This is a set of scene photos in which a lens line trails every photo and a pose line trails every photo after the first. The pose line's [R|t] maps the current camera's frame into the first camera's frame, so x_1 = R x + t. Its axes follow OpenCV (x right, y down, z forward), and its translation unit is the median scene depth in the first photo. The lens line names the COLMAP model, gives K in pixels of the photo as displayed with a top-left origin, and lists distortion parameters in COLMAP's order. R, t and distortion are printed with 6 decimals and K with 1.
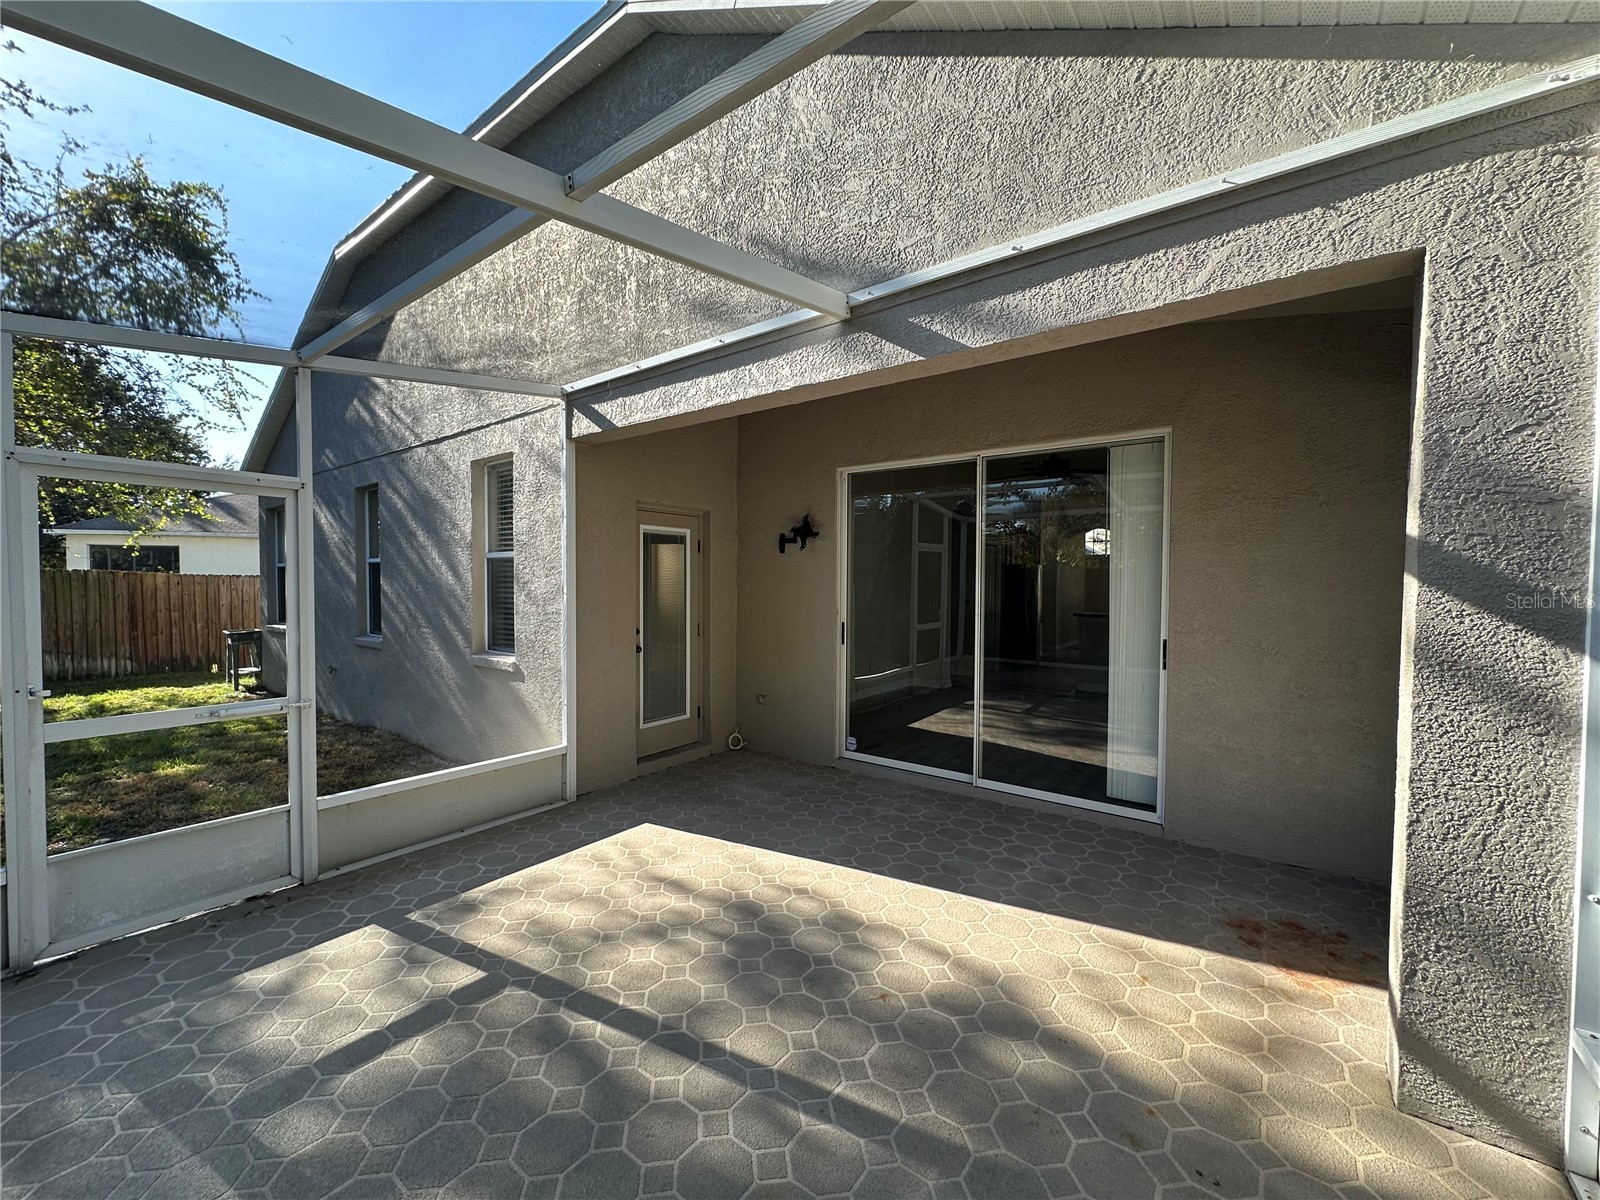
lens RADIAL K [[637.6, 0, 800.5], [0, 637.6, 602.0], [0, 0, 1]] dist [-0.007109, 0.001105]
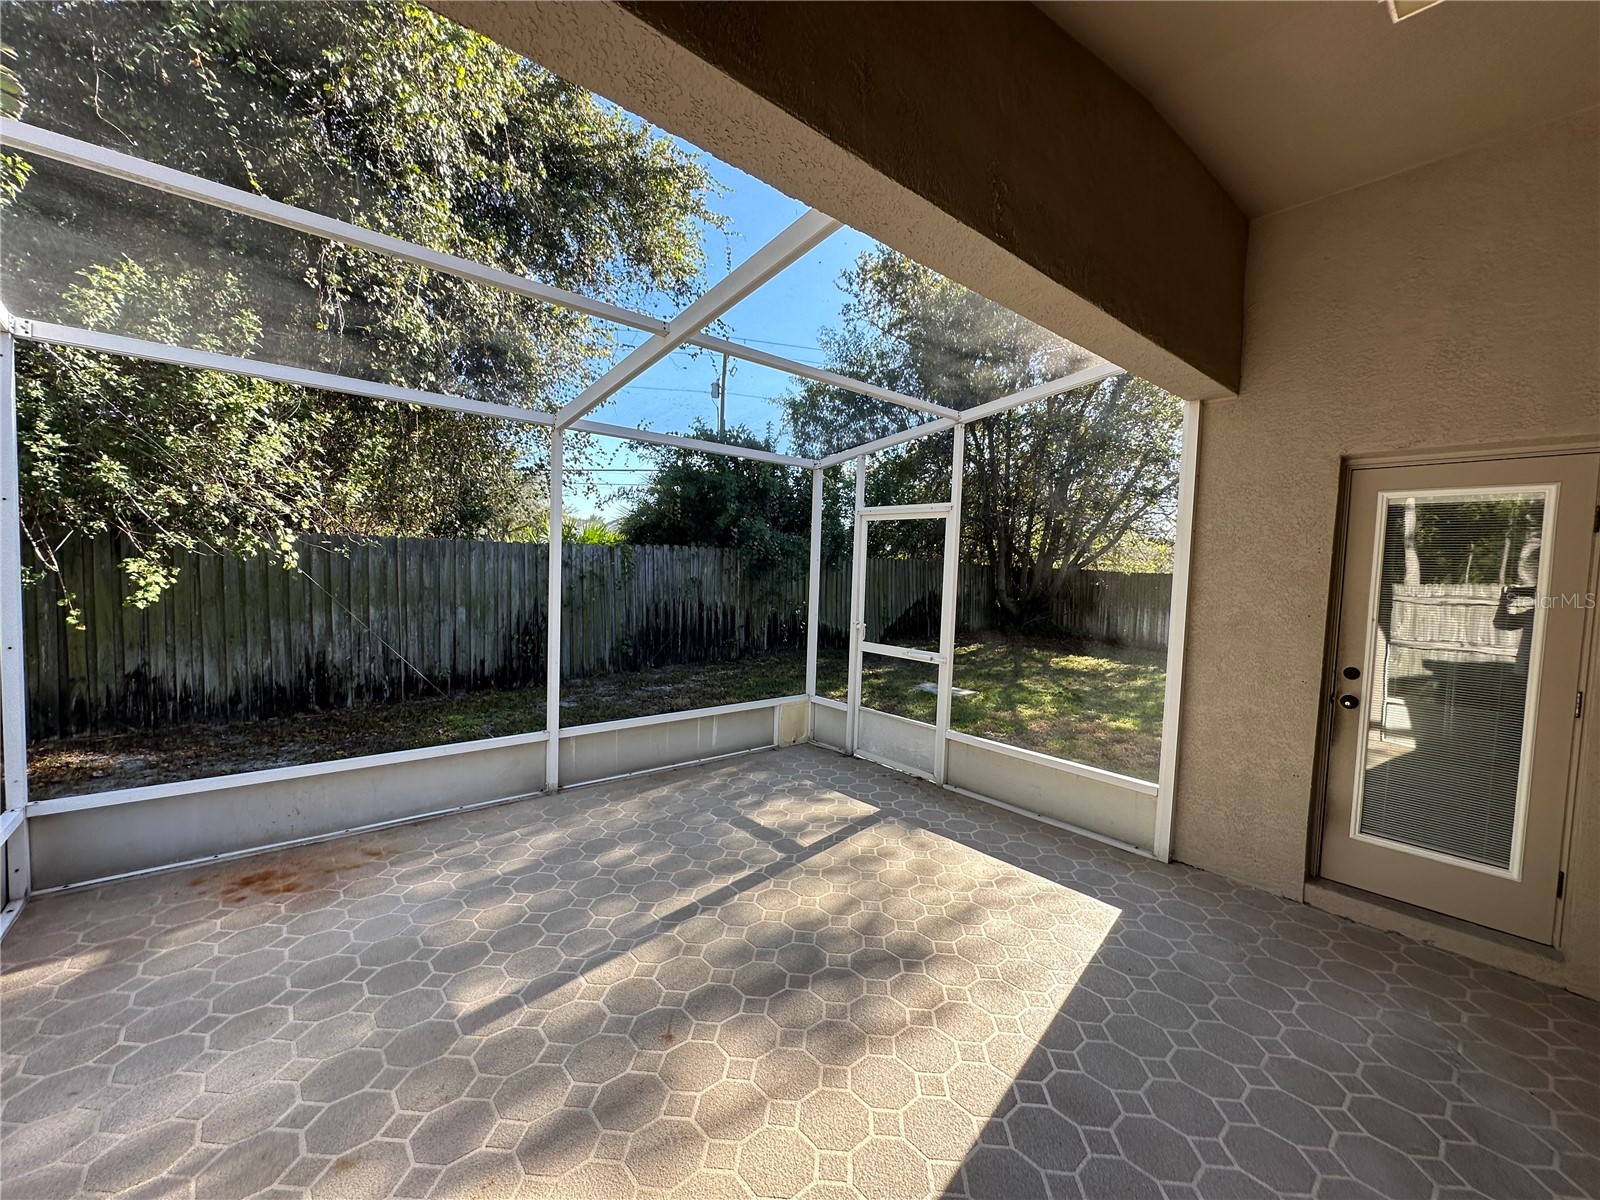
lens RADIAL K [[637.6, 0, 796.2], [0, 637.6, 600.6], [0, 0, 1]] dist [-0.007109, 0.001105]
pose [[-0.217727, 0.039731, -0.975201, 0.649755], [-0.066084, 0.996278, 0.055343, -0.029917], [0.973770, 0.076495, -0.214292, 0.917693]]
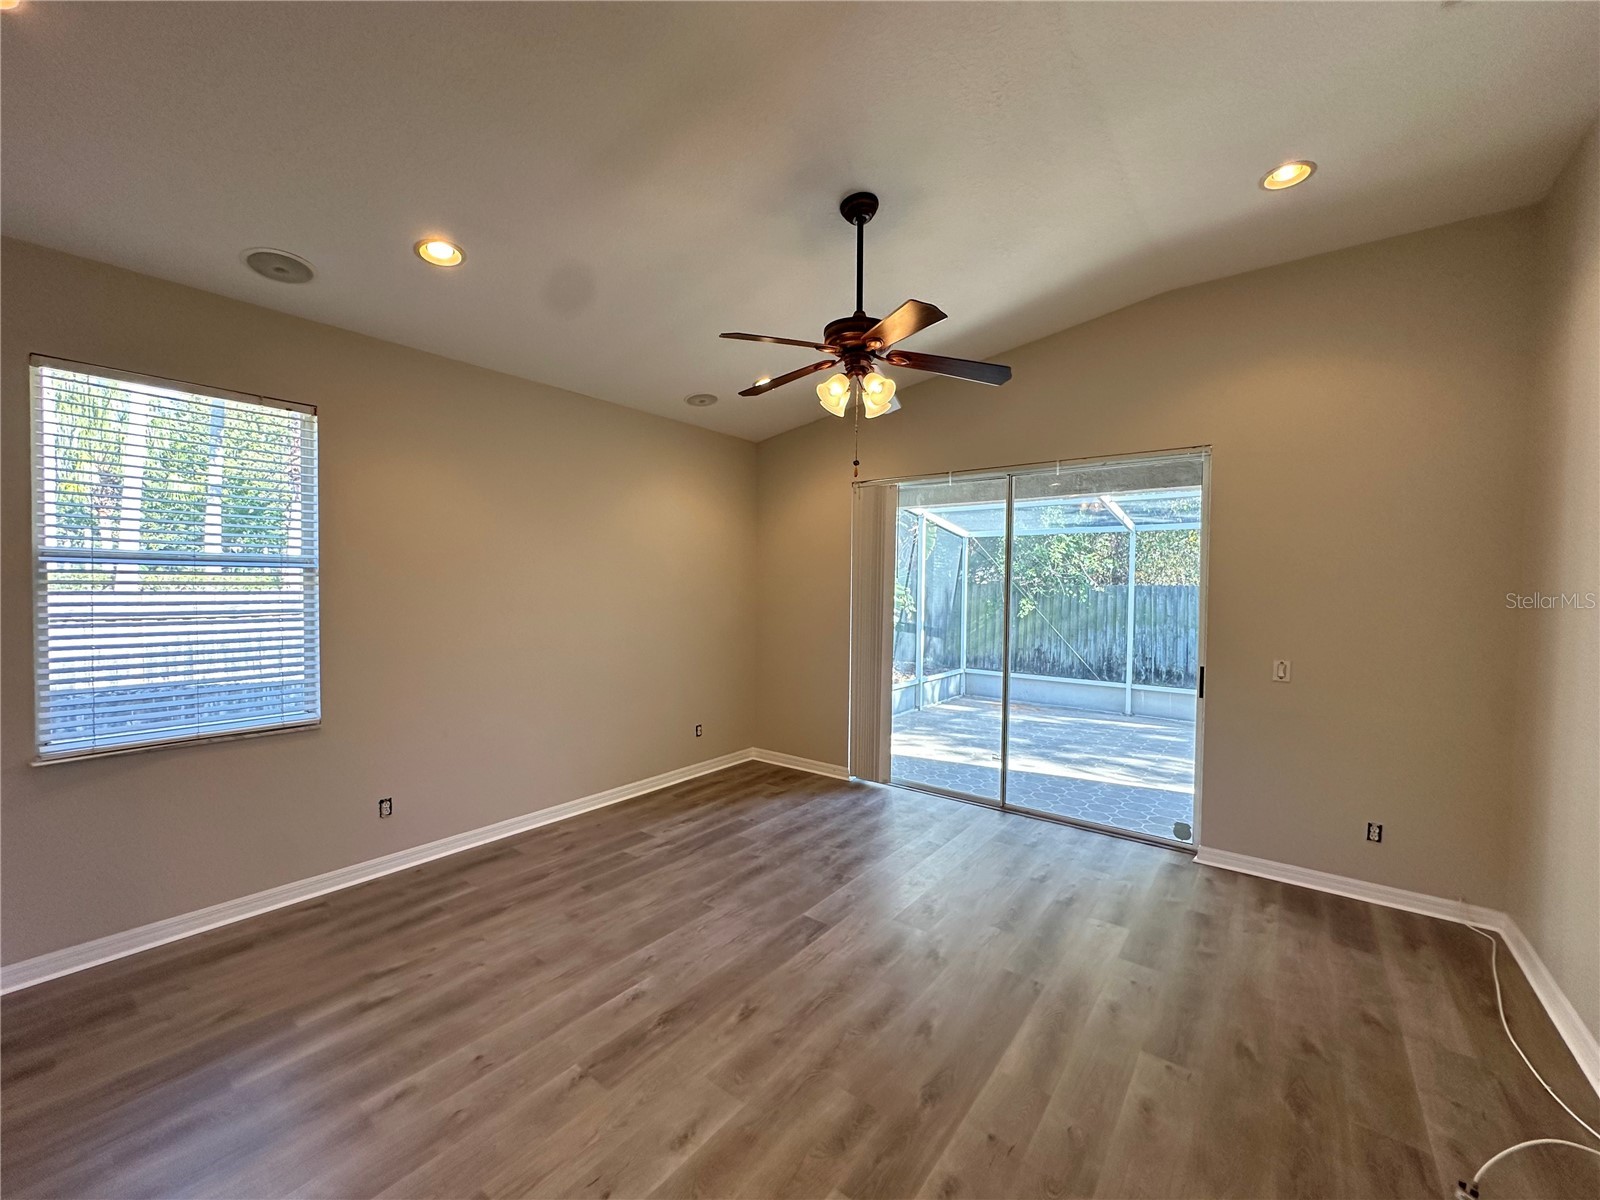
lens RADIAL K [[637.6, 0, 803.0], [0, 637.6, 601.5], [0, 0, 1]] dist [-0.007109, 0.001105]
pose [[-0.999762, -0.020535, 0.007342, 0.780593], [-0.020057, 0.997986, 0.060178, -0.111658], [-0.008563, 0.060017, -0.998161, 2.608981]]
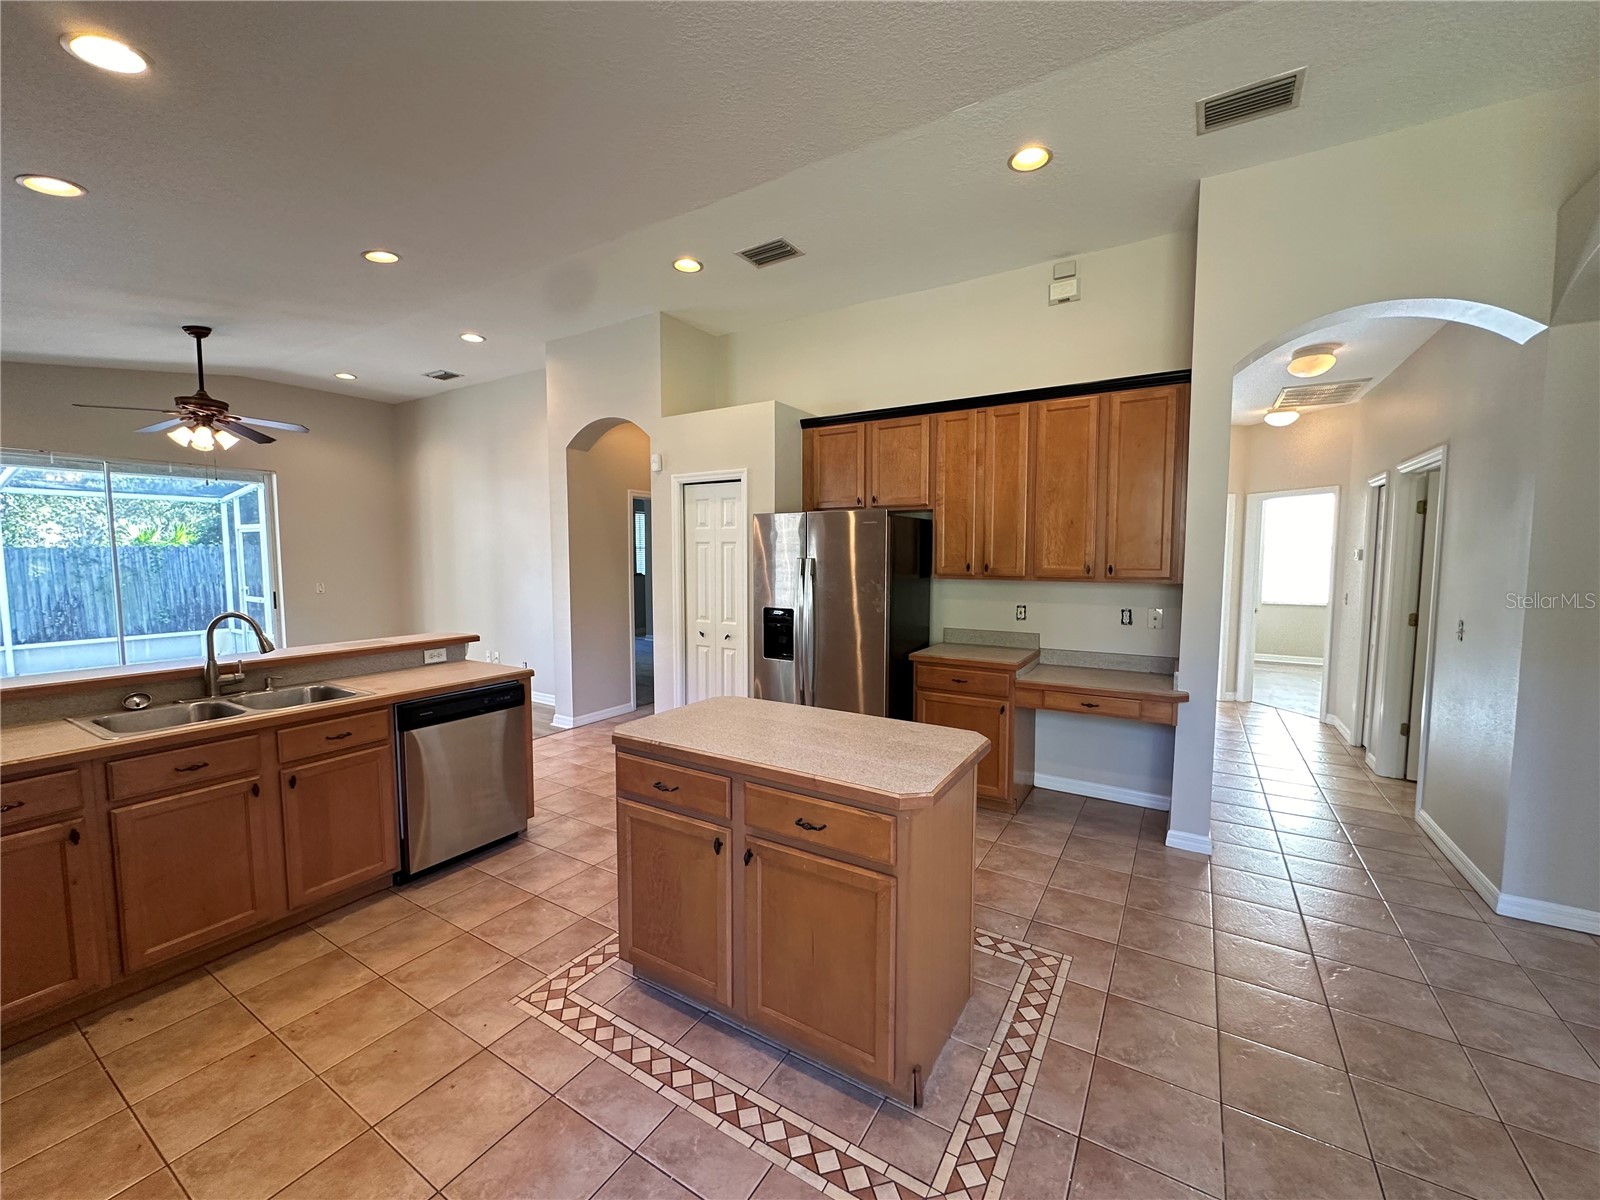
lens RADIAL K [[637.6, 0, 800.7], [0, 637.6, 596.2], [0, 0, 1]] dist [-0.007109, 0.001105]
pose [[0.094013, 0.062956, -0.993578, 2.200858], [-0.029092, 0.997746, 0.060468, -0.100788], [0.995146, 0.023220, 0.095632, 2.959668]]
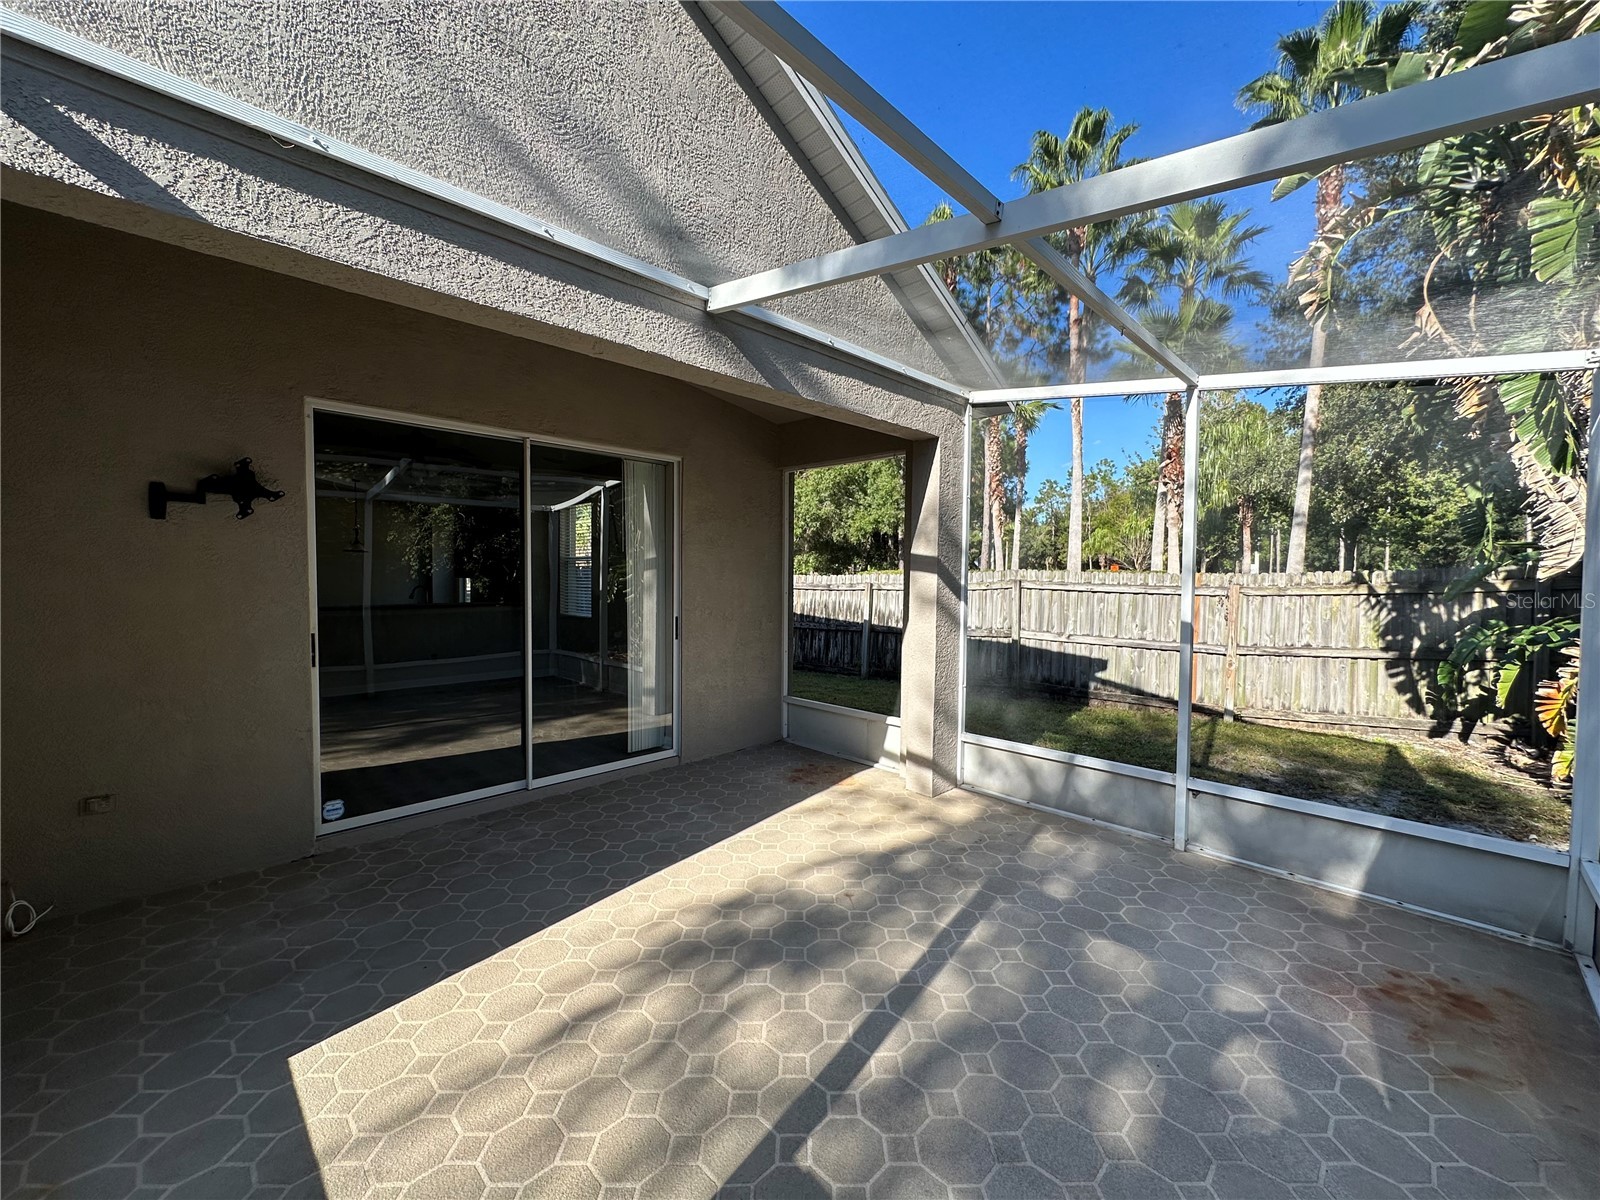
lens RADIAL K [[637.6, 0, 798.6], [0, 637.6, 601.8], [0, 0, 1]] dist [-0.007109, 0.001105]
pose [[0.133128, -0.046219, 0.990021, -0.797167], [0.023888, 0.998771, 0.043416, -0.026825], [-0.990811, 0.017870, 0.134069, 0.638339]]
